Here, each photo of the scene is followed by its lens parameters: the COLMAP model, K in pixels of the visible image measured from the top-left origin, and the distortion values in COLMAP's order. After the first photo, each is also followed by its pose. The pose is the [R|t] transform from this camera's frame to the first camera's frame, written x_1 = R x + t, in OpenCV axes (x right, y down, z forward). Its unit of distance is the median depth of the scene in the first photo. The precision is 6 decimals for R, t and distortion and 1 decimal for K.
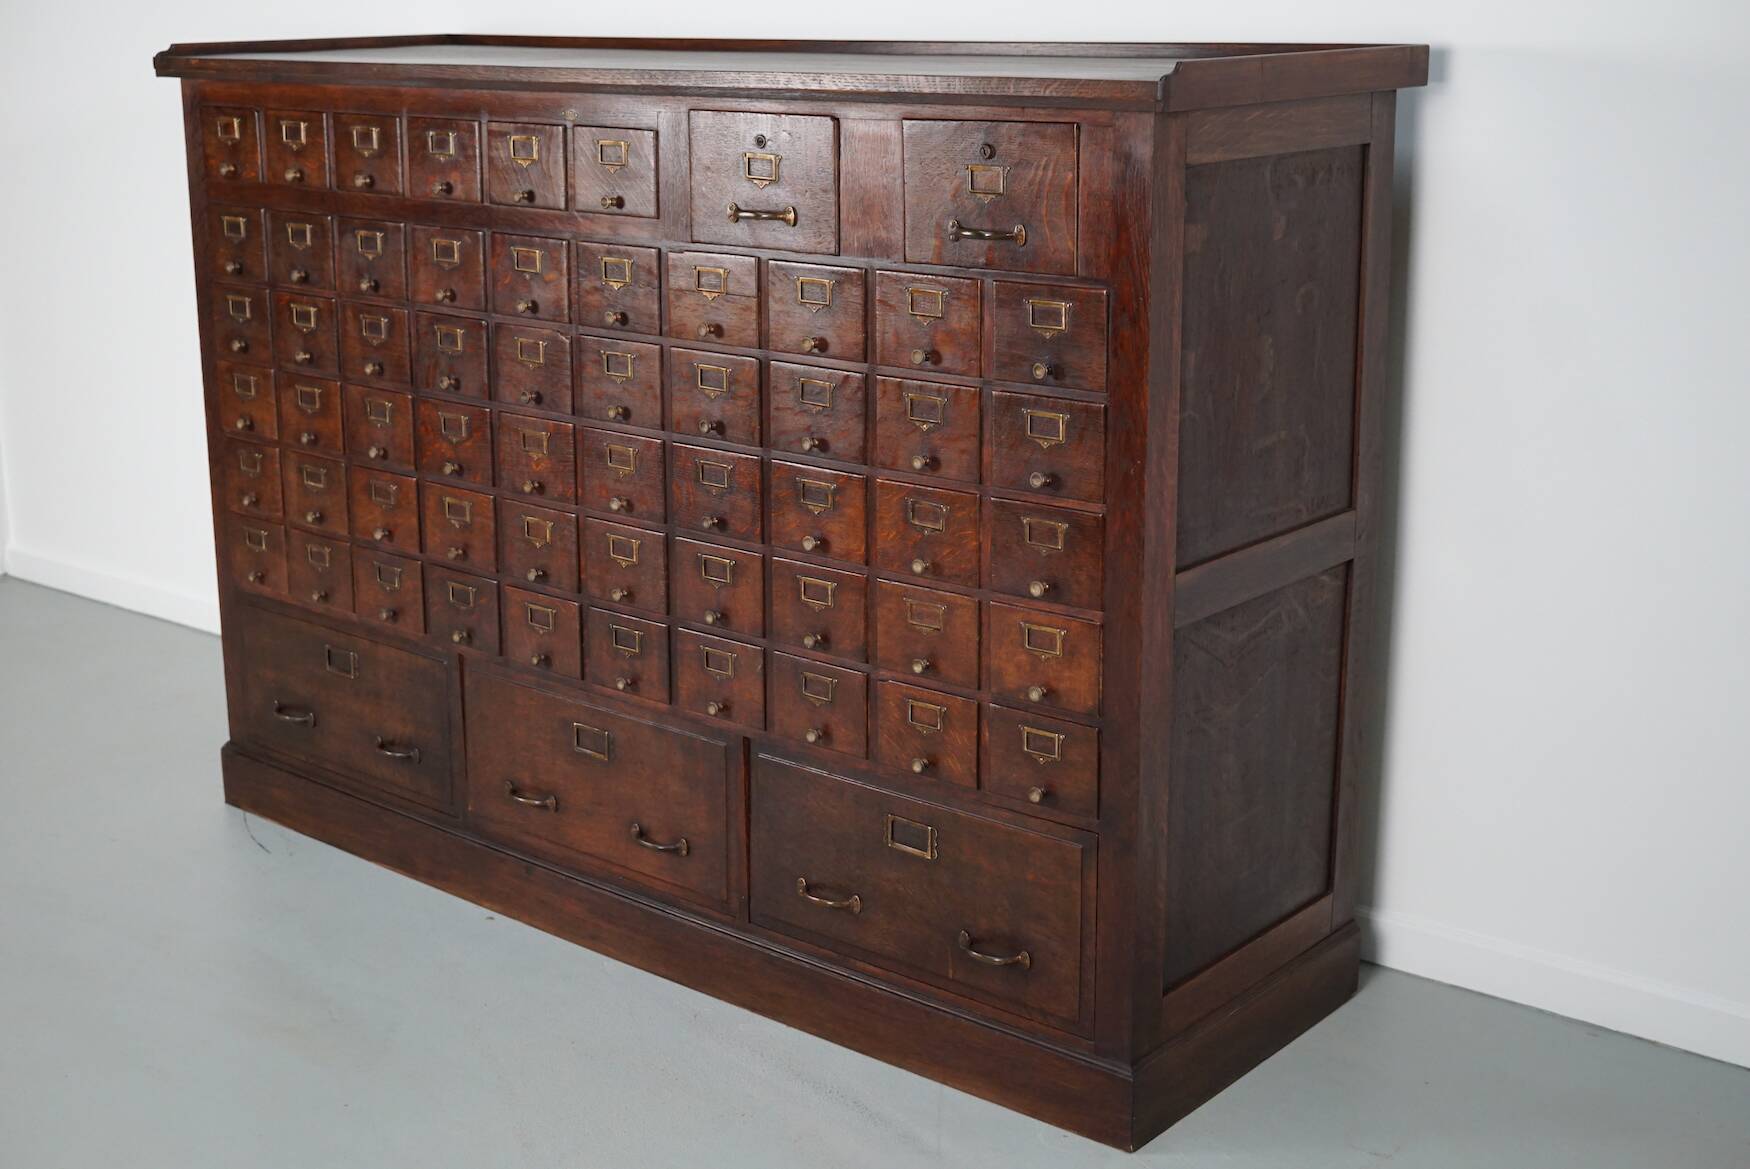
lens RADIAL K [[2256.6, 0, 875.0], [0, 2256.6, 584.5], [0, 0, 1]] dist [-0.151712, 0.342374]
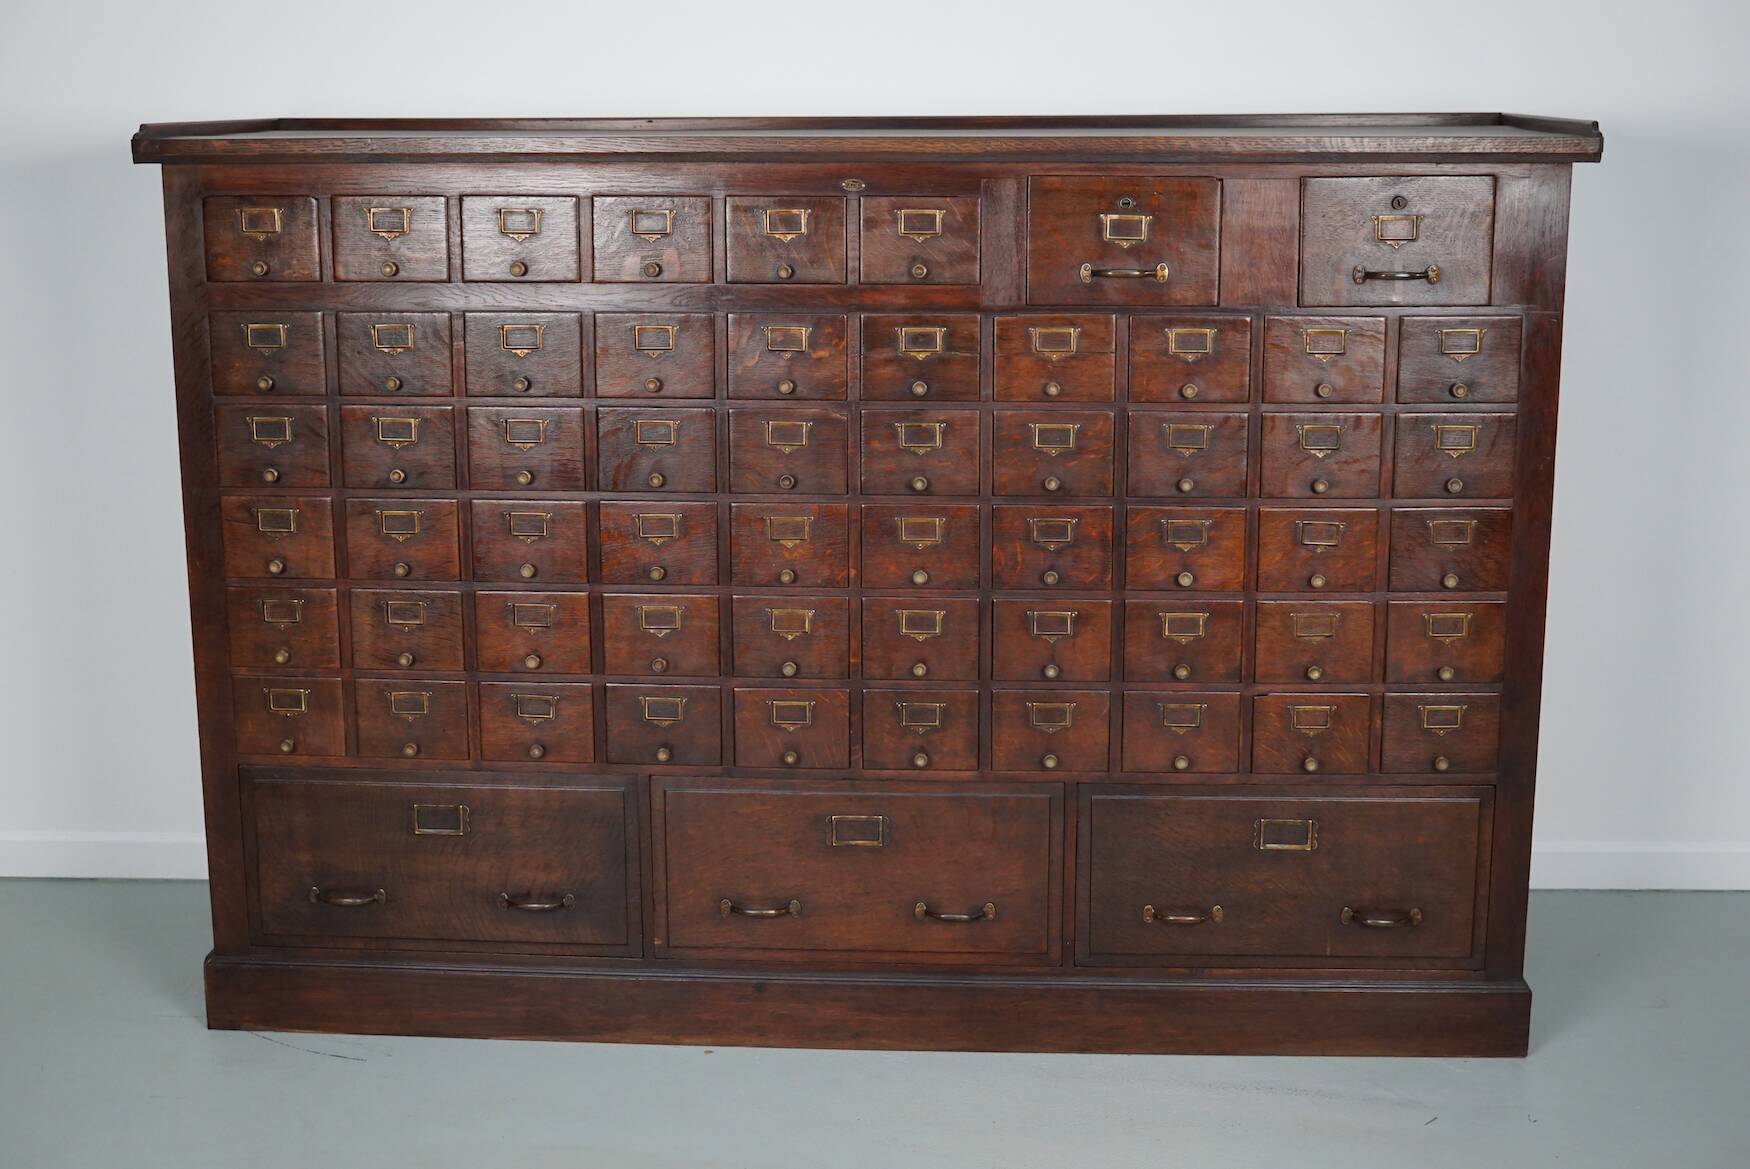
lens RADIAL K [[2256.6, 0, 875.0], [0, 2256.6, 584.5], [0, 0, 1]] dist [-0.151712, 0.342374]
pose [[0.798823, -0.124921, 0.588452, -0.714555], [0.154389, 0.988010, 0.000159, -0.035825], [-0.581416, 0.090724, 0.808532, 0.213472]]
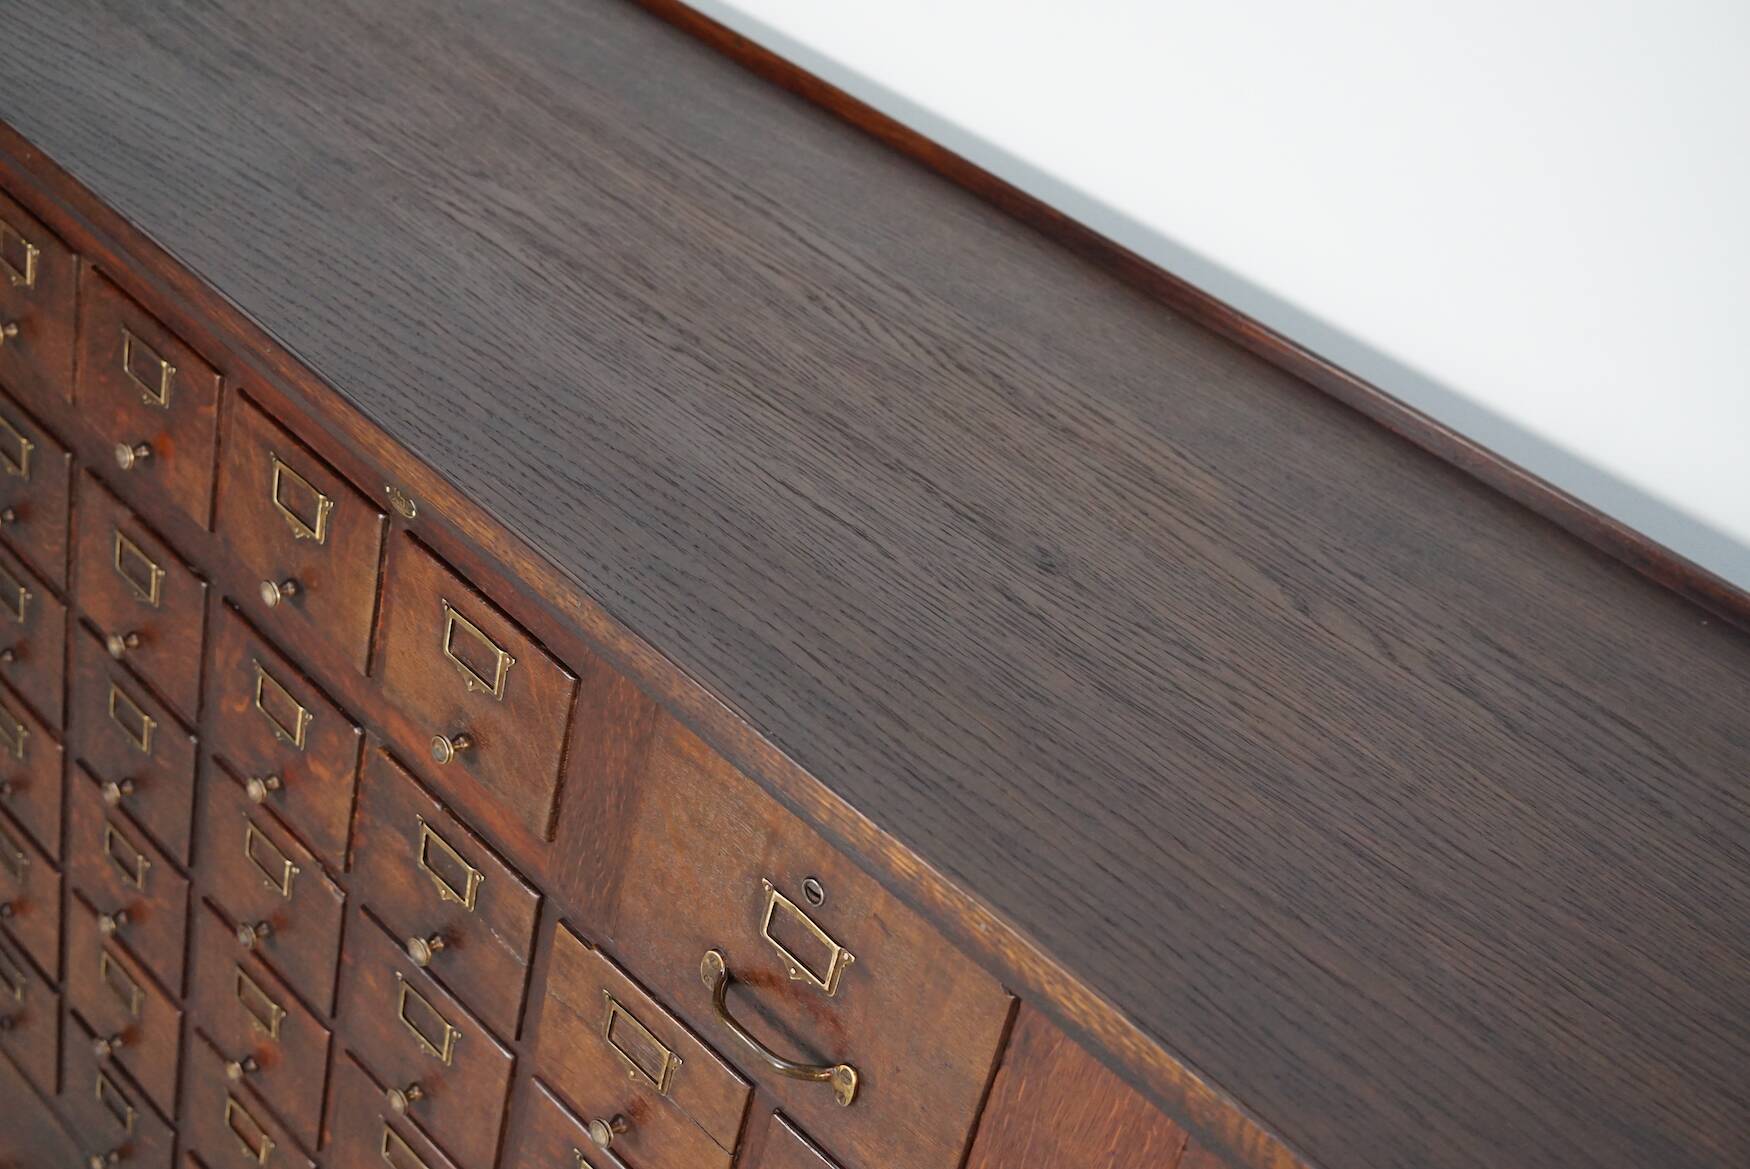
lens RADIAL K [[2256.6, 0, 875.0], [0, 2256.6, 584.5], [0, 0, 1]] dist [-0.151712, 0.342374]
pose [[0.975290, 0.216229, 0.045331, -0.063540], [-0.220166, 0.934200, 0.280709, -0.327830], [0.018350, -0.283753, 0.958722, 0.580351]]
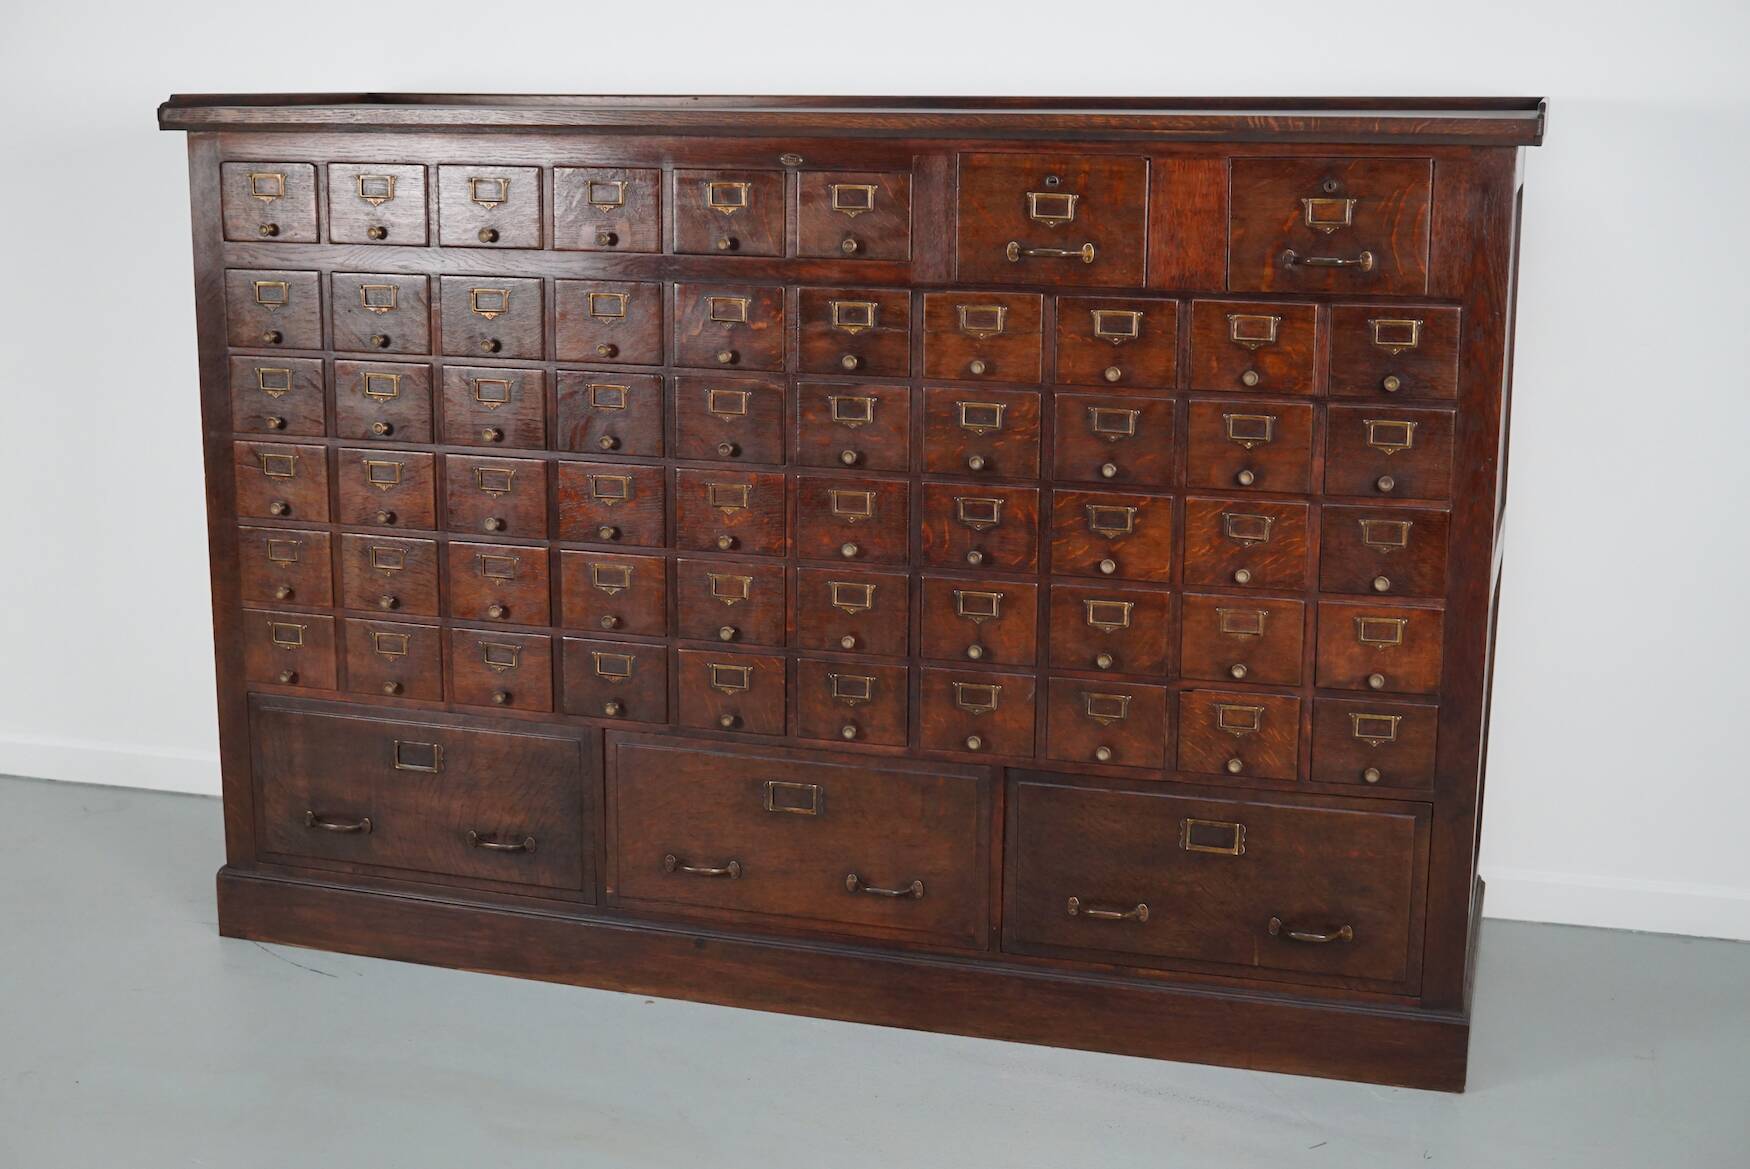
lens RADIAL K [[2256.6, 0, 875.0], [0, 2256.6, 584.5], [0, 0, 1]] dist [-0.151712, 0.342374]
pose [[0.916862, -0.075677, 0.391965, -0.497313], [0.093541, 0.995259, -0.026650, 0.007051], [-0.388090, 0.061099, 0.919594, 0.081340]]
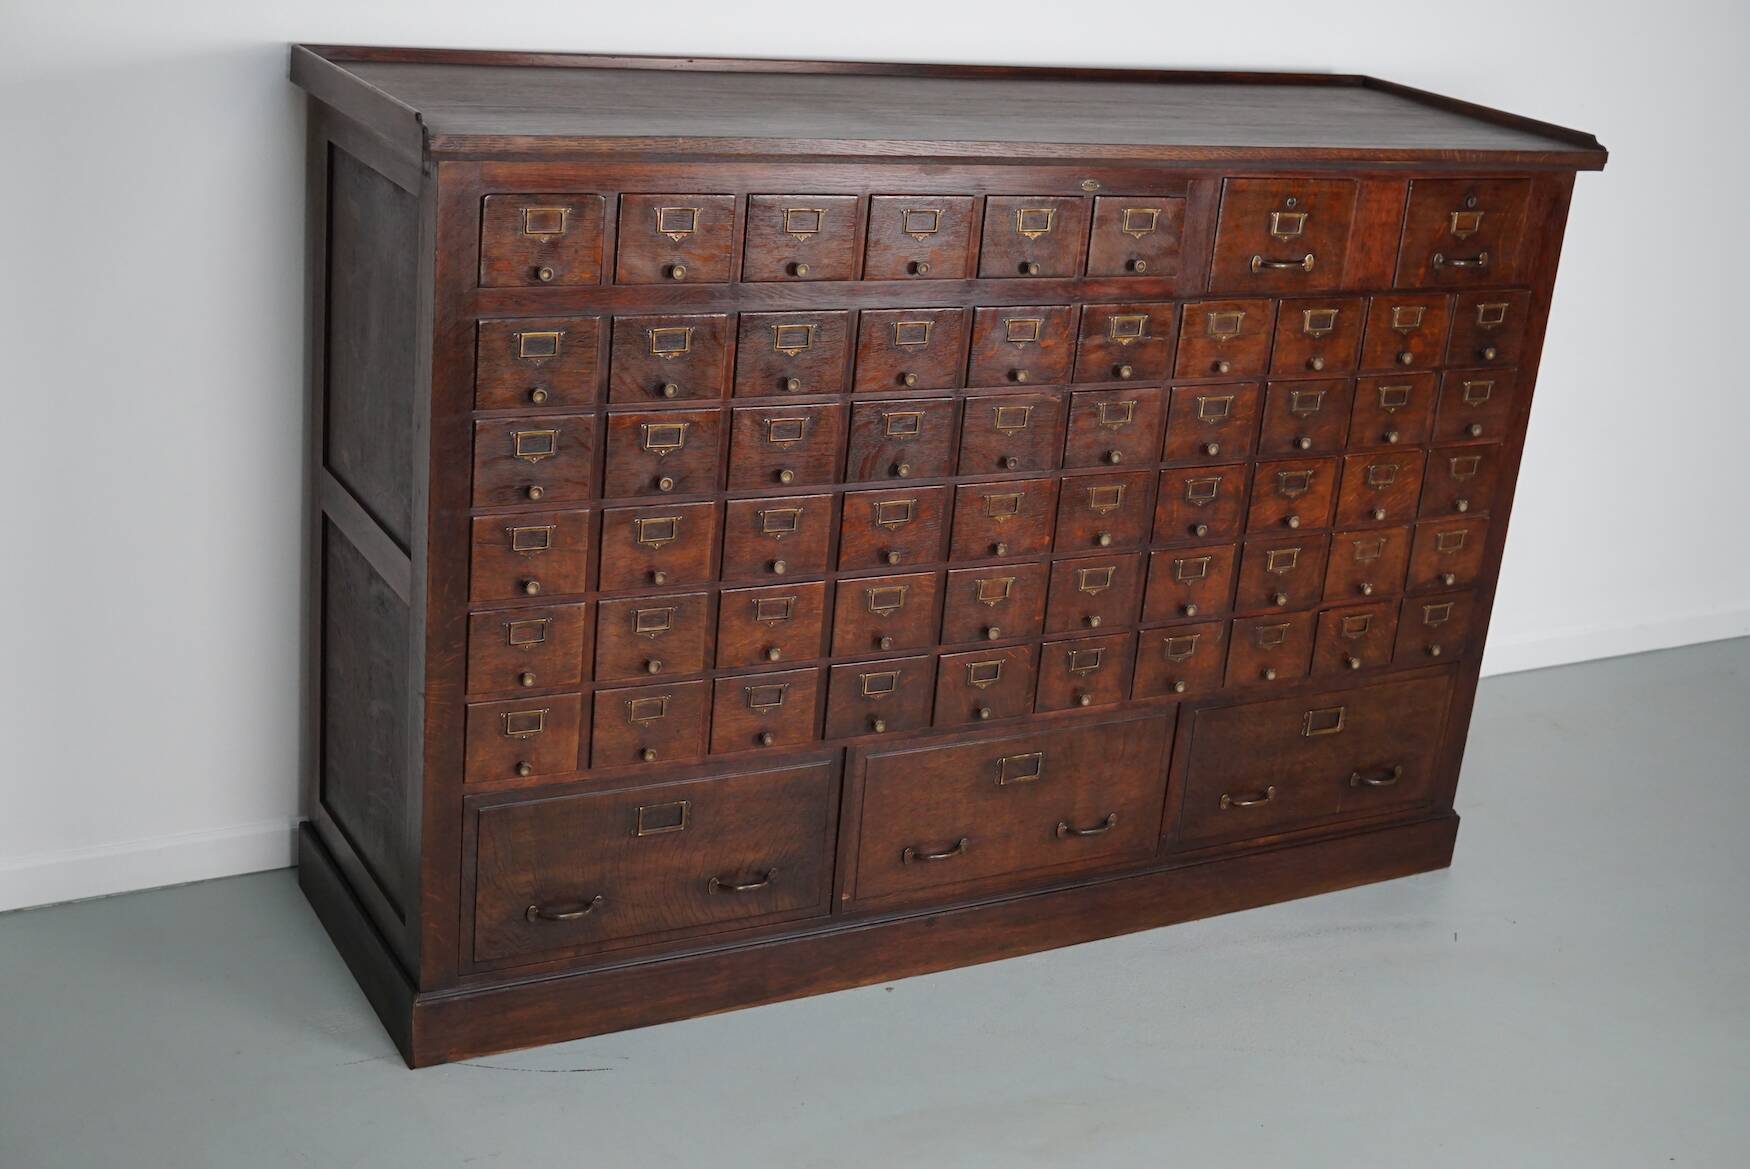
lens RADIAL K [[2256.6, 0, 875.0], [0, 2256.6, 584.5], [0, 0, 1]] dist [-0.151712, 0.342374]
pose [[0.356183, -0.279118, 0.891755, -1.125443], [0.149161, 0.959091, 0.240617, -0.291916], [-0.922434, 0.047311, 0.383246, 0.690905]]
